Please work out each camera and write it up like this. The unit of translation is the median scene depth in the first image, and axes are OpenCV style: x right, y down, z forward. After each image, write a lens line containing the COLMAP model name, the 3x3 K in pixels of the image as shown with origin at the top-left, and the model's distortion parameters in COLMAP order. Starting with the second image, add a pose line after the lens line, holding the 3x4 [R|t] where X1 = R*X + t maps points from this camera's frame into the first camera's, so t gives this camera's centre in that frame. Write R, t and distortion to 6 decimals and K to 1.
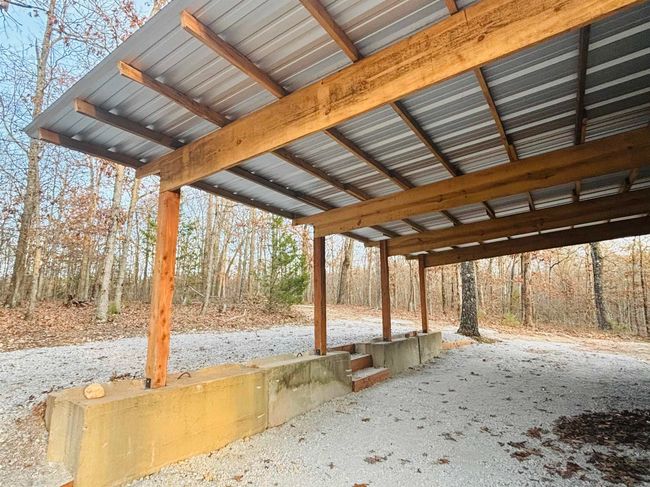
lens RADIAL K [[365.2, 0, 325.0], [0, 365.2, 243.5], [0, 0, 1]] dist [-0.000041, -0.000018]
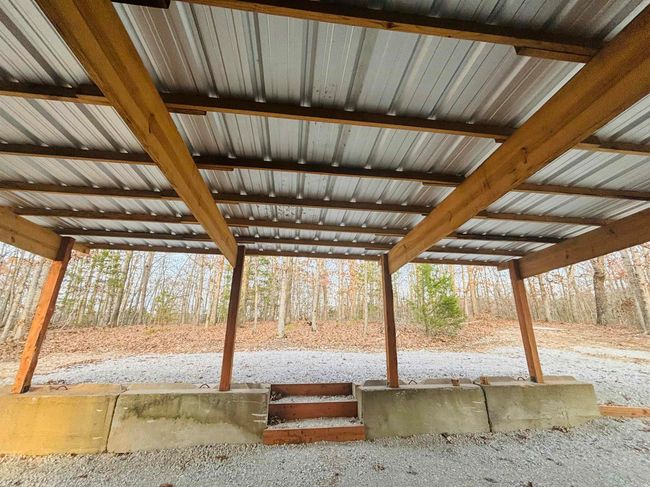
lens RADIAL K [[263.2, 0, 323.8], [0, 263.2, 264.7], [0, 0, 1]] dist [-0.000926, -0.000074]
pose [[0.643426, -0.164998, -0.747515, 0.530347], [0.118703, 0.986189, -0.115506, 0.071361], [0.756249, -0.014413, 0.654126, 0.562017]]
